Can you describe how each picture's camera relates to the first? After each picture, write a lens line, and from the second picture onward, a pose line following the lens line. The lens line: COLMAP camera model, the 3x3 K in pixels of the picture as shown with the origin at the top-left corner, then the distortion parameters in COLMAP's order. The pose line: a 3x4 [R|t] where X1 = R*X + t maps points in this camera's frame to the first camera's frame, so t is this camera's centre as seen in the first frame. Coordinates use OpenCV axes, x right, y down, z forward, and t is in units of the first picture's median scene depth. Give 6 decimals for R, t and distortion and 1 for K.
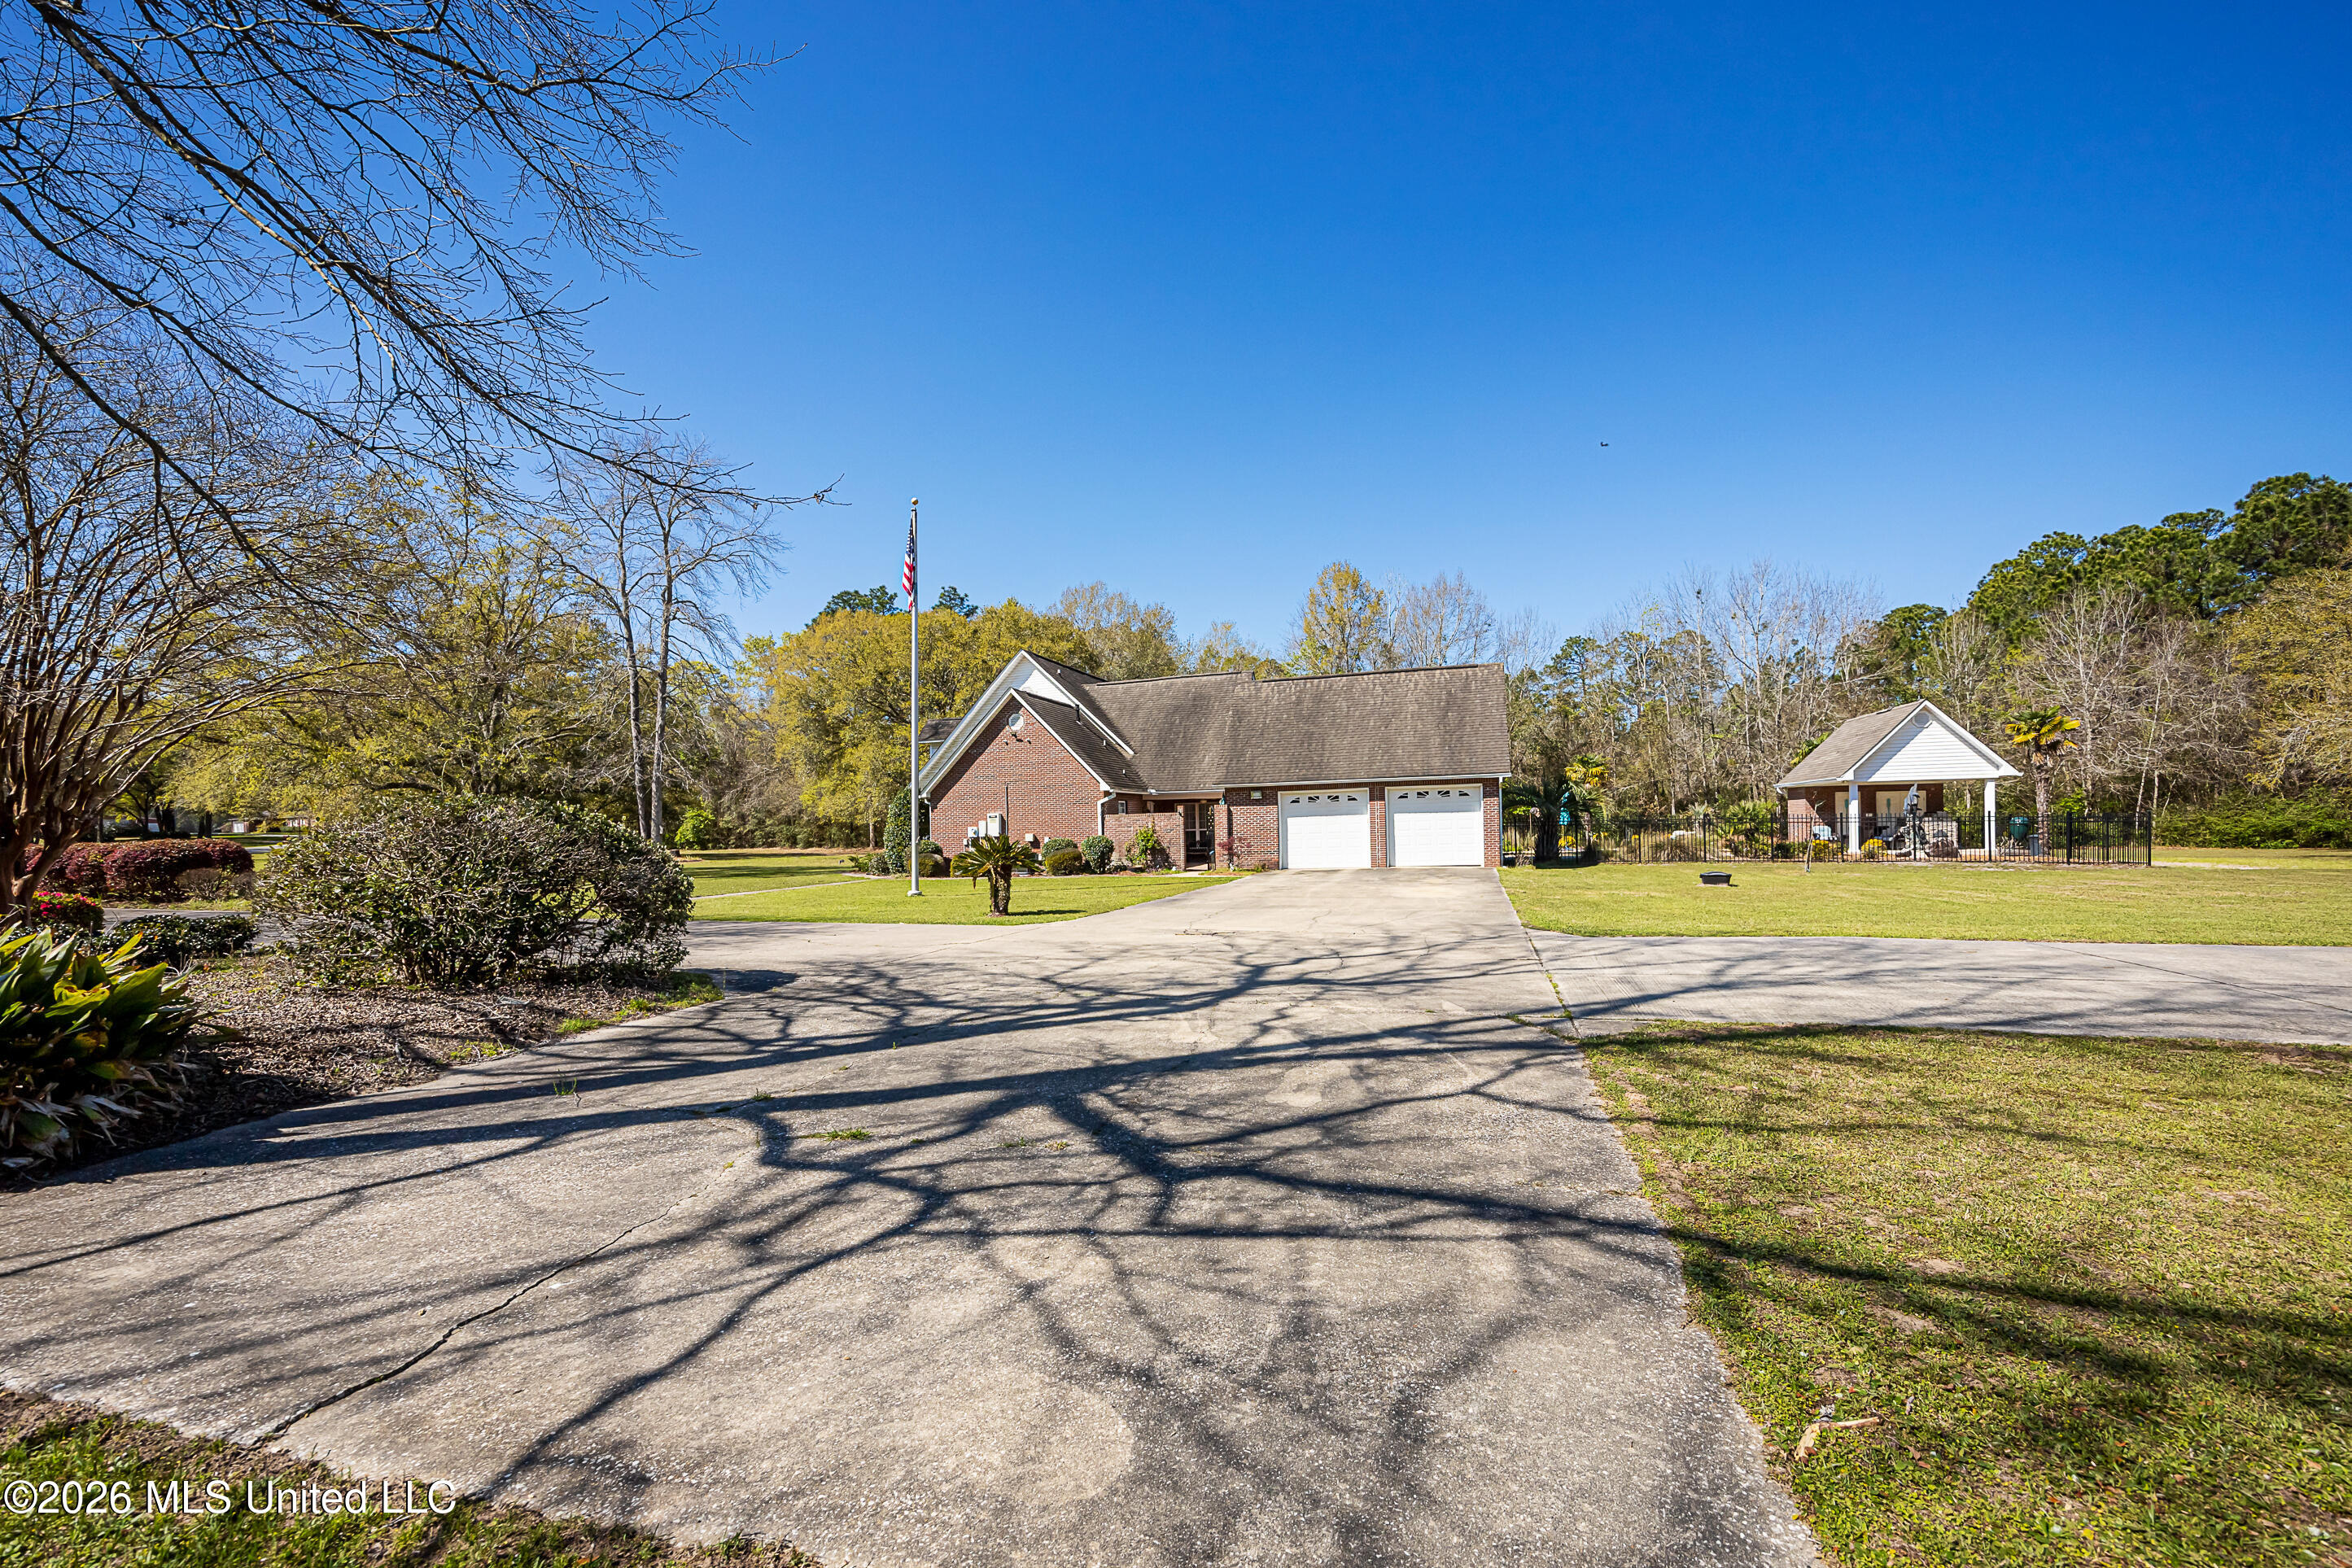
lens RADIAL K [[968.1, 0, 1176.0], [0, 968.1, 784.0], [0, 0, 1]] dist [-0.000676, -0.000138]
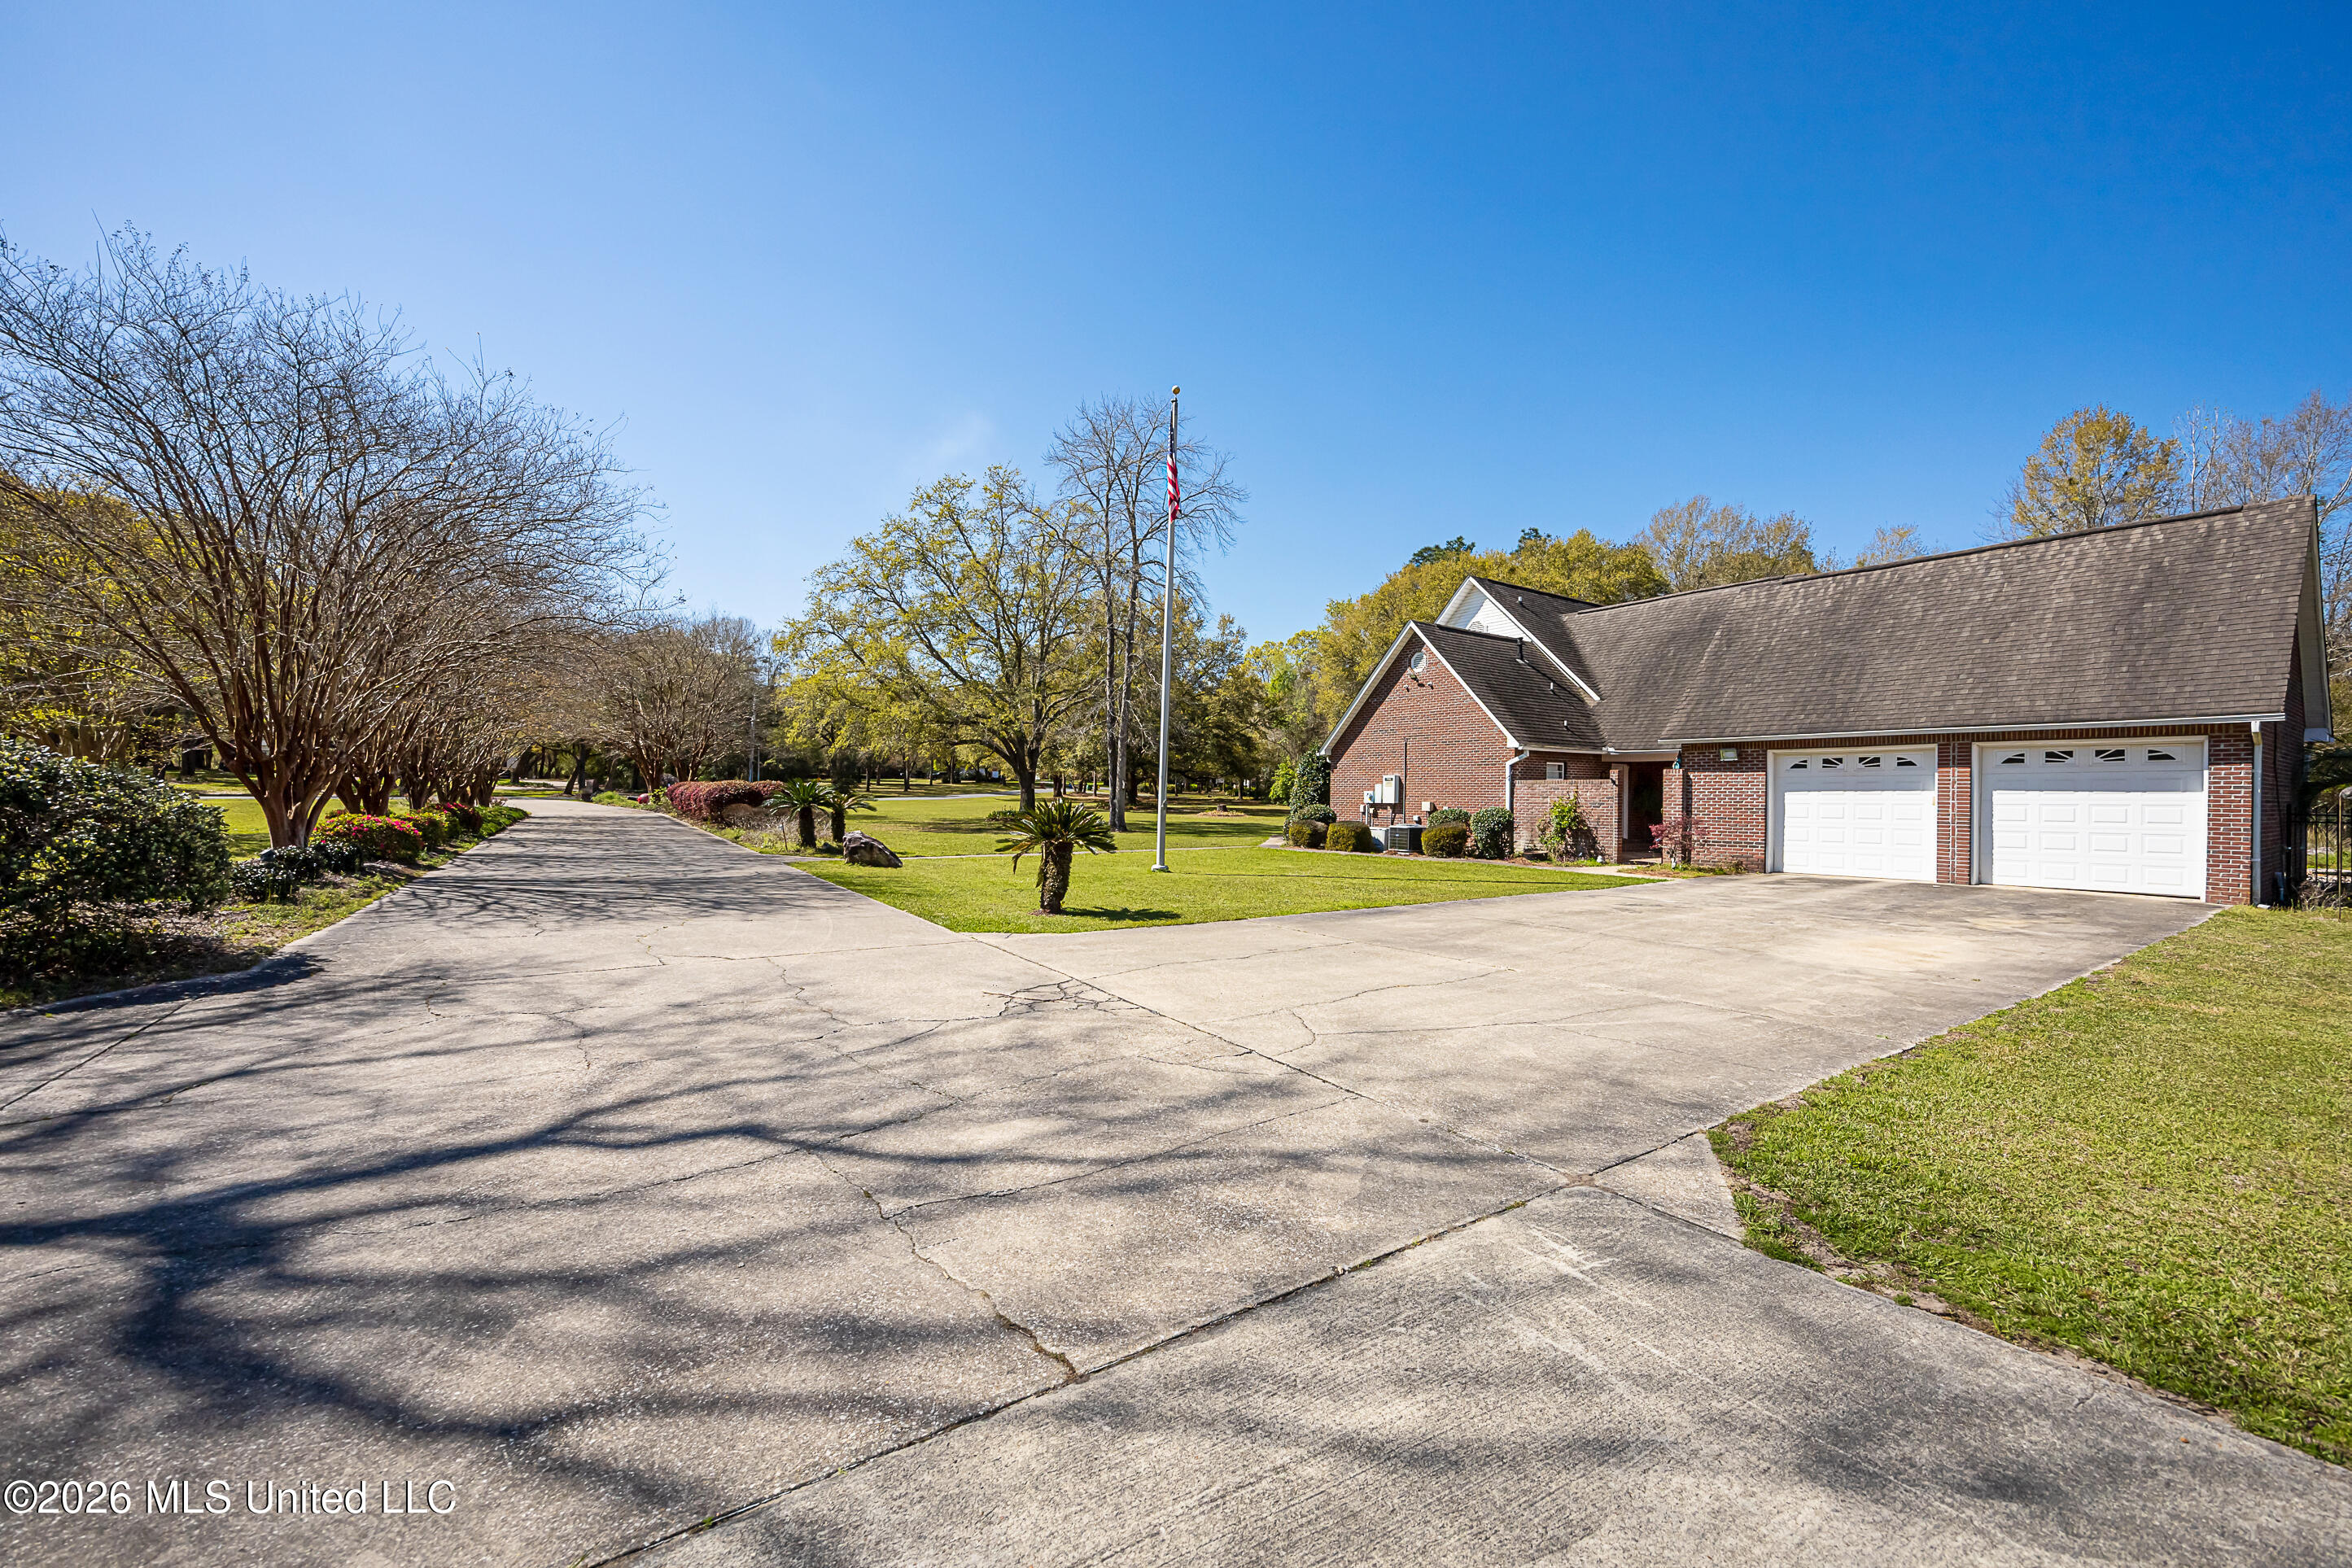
lens RADIAL K [[968.1, 0, 1176.0], [0, 968.1, 784.0], [0, 0, 1]] dist [-0.000676, -0.000138]
pose [[0.807244, 0.027145, -0.589594, 0.155461], [-0.004458, 0.999194, 0.039899, 0.006011], [0.590202, -0.029580, 0.806714, 0.237123]]
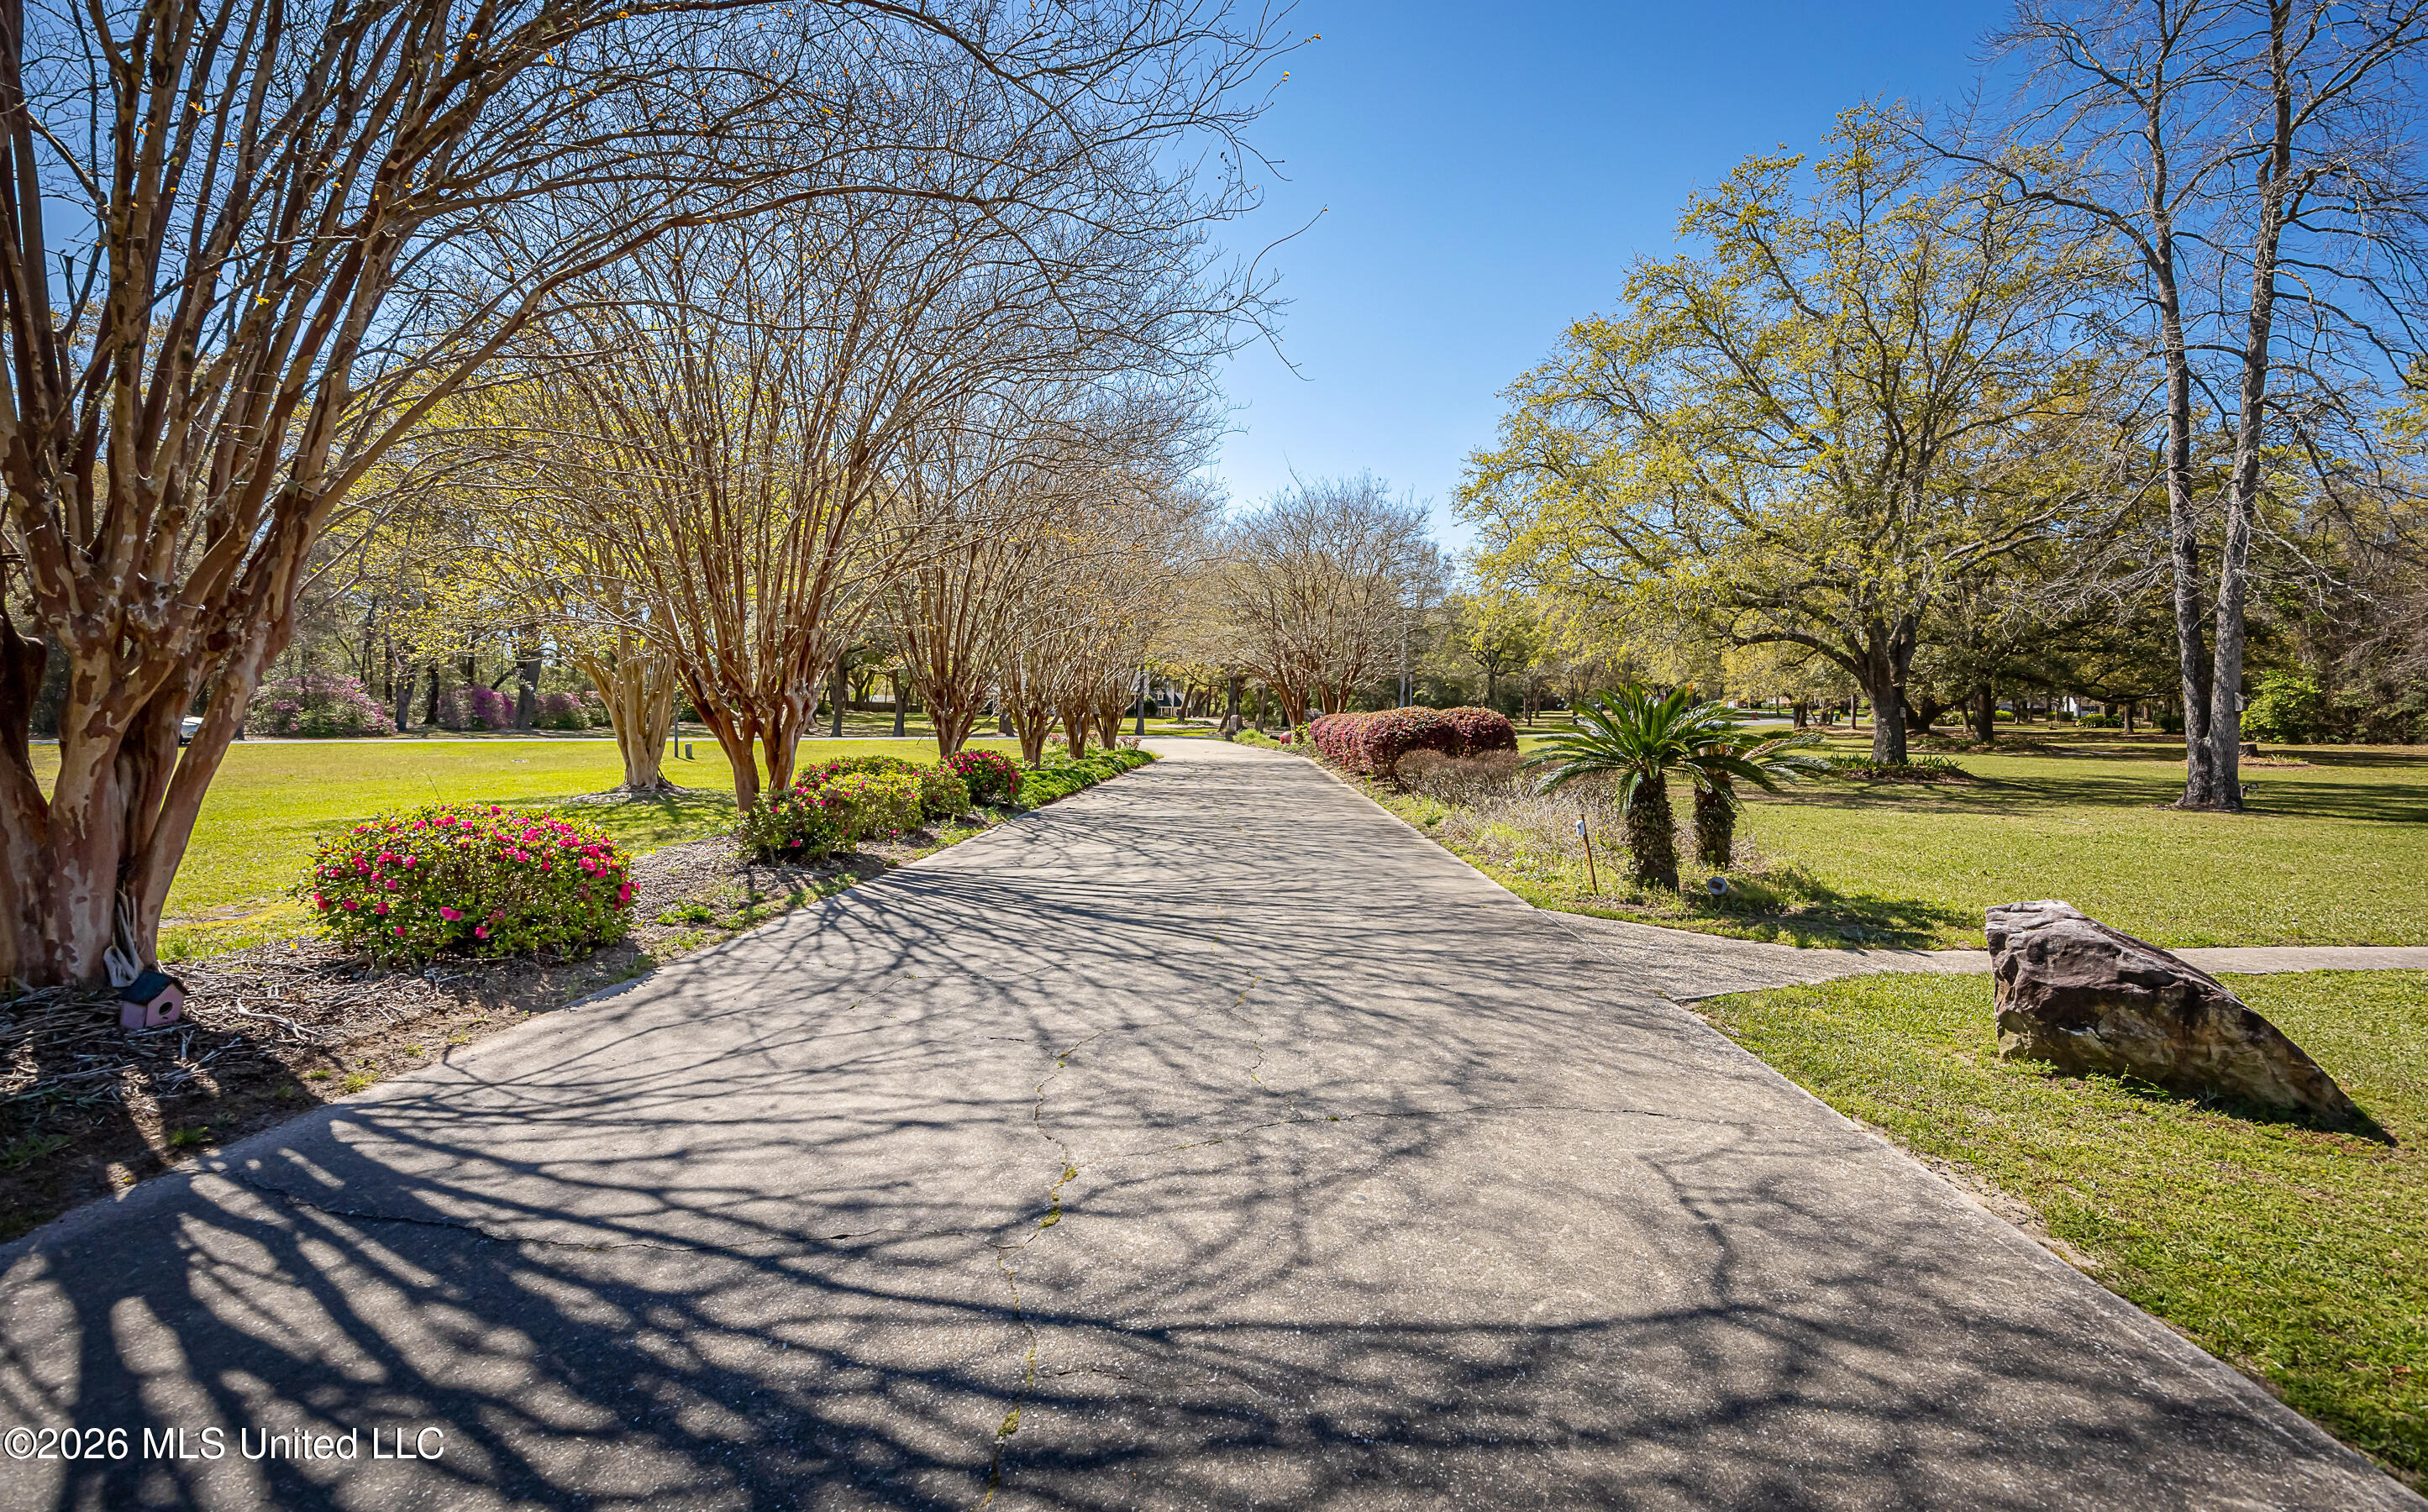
lens RADIAL K [[1106.1, 0, 1214.0], [0, 1106.1, 756.0], [0, 0, 1]] dist [0.021157, 0.000149]
pose [[0.355071, 0.050893, -0.933453, -0.257862], [0.032049, 0.997267, 0.066564, 0.026575], [0.934290, -0.053551, 0.352469, 0.447709]]
